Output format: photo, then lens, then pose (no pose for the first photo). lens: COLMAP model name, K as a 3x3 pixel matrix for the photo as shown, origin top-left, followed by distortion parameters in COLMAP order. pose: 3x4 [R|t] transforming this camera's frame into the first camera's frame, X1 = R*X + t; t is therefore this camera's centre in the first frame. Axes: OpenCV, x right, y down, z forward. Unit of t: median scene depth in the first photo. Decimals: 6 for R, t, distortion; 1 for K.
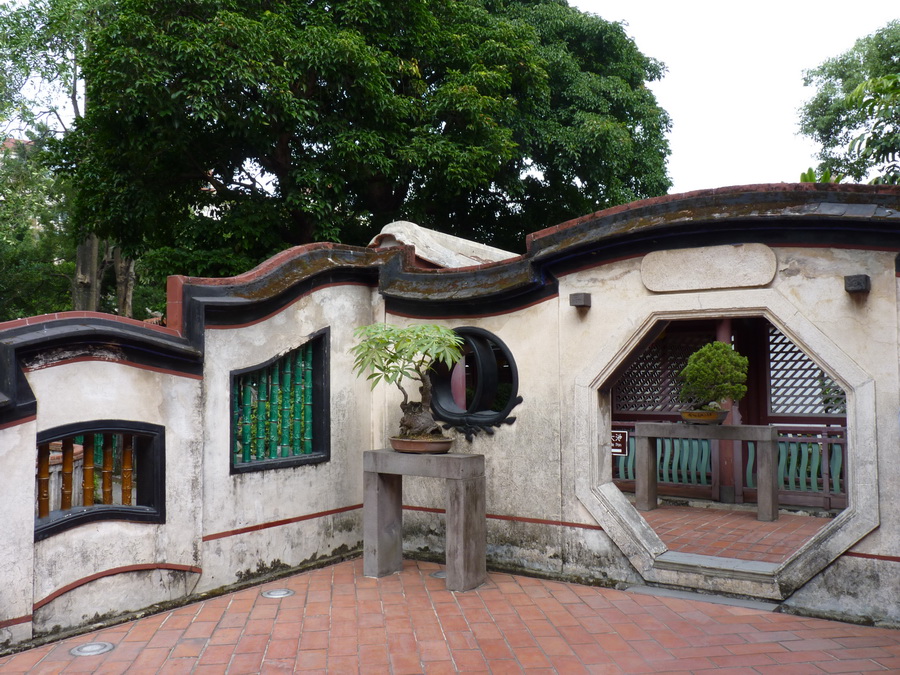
lens RADIAL K [[813.4, 0, 452.0], [0, 813.4, 342.2], [0, 0, 1]] dist [-0.015178, 0.011563]
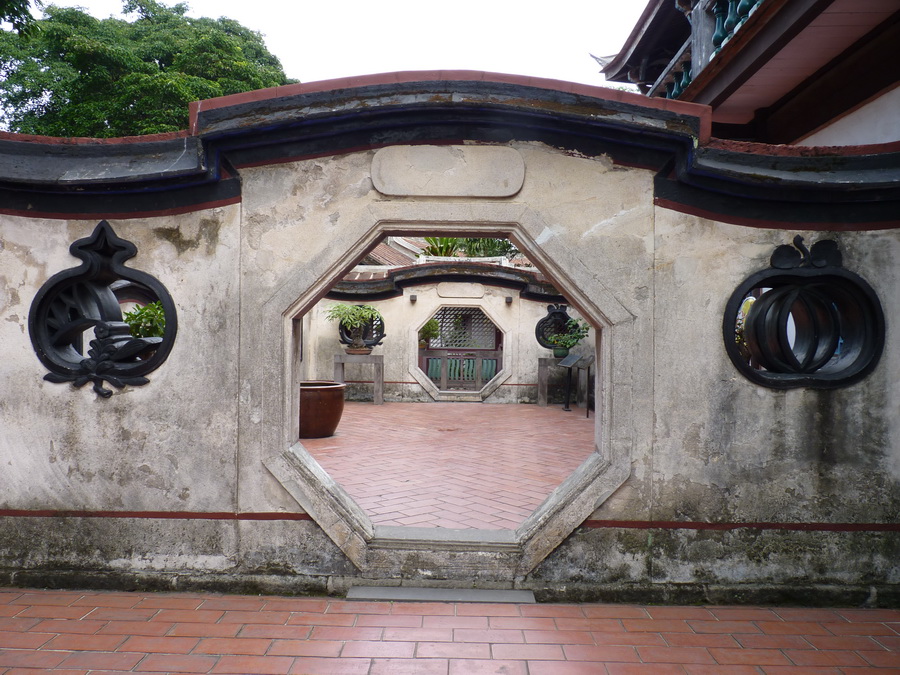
lens RADIAL K [[716.3, 0, 450.3], [0, 716.3, 335.9], [0, 0, 1]] dist [0.009498, 0.001543]
pose [[0.858795, 0.008777, 0.512244, -0.939371], [-0.042683, 0.997603, 0.054465, -0.060725], [-0.510538, -0.068639, 0.857111, -1.076009]]
